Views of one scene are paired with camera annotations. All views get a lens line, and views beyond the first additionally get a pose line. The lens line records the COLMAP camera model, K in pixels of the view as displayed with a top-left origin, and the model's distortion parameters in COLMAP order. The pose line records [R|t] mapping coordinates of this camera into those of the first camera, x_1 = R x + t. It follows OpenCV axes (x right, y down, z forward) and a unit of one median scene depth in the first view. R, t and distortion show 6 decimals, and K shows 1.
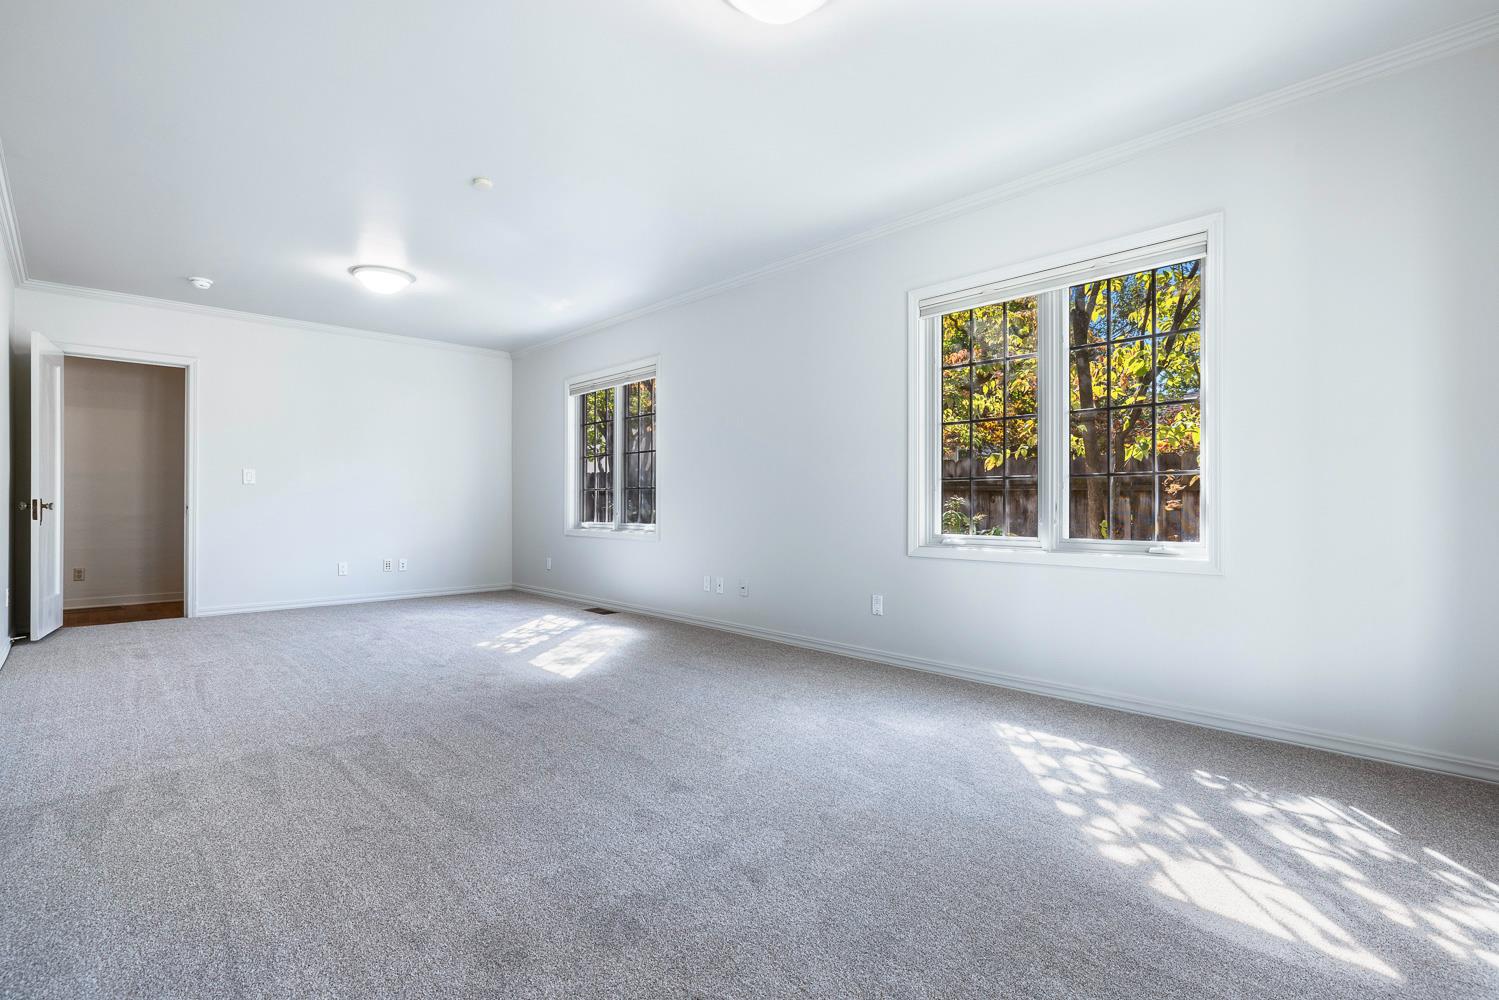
lens RADIAL K [[708.7, 0, 749.5], [0, 708.7, 500.0], [0, 0, 1]] dist [0.001219, 0.000240]
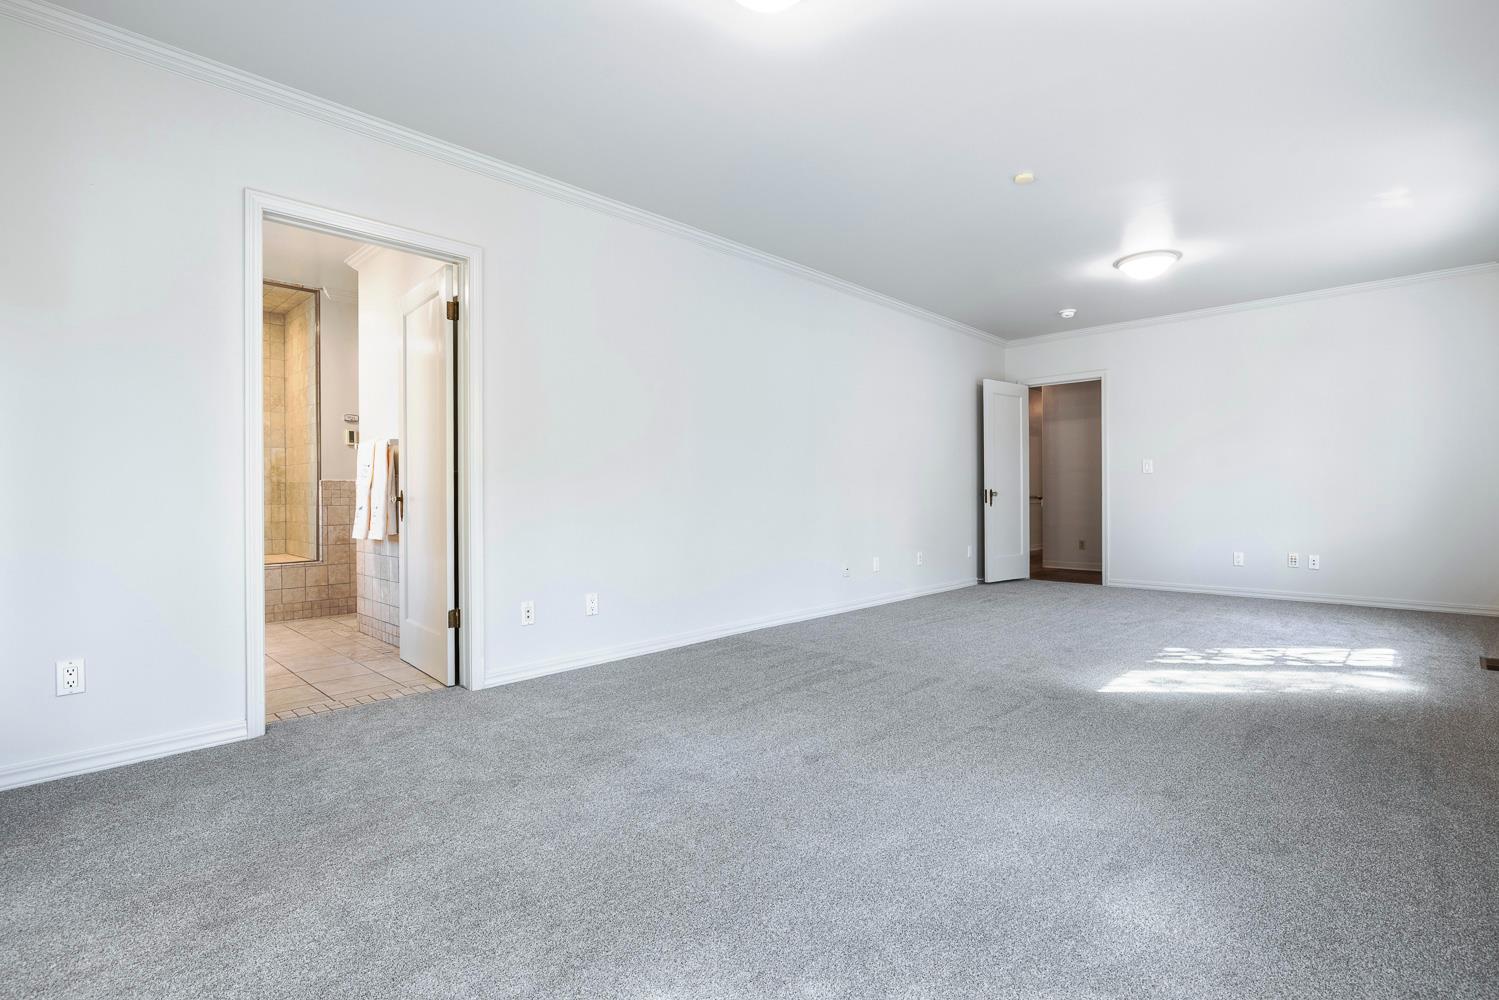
lens RADIAL K [[708.7, 0, 749.5], [0, 708.7, 500.0], [0, 0, 1]] dist [0.001219, 0.000240]
pose [[0.029509, 0.007797, -0.999534, 0.433984], [0.012349, 0.999890, 0.008165, 0.003081], [0.999488, -0.012584, 0.029410, 0.398238]]
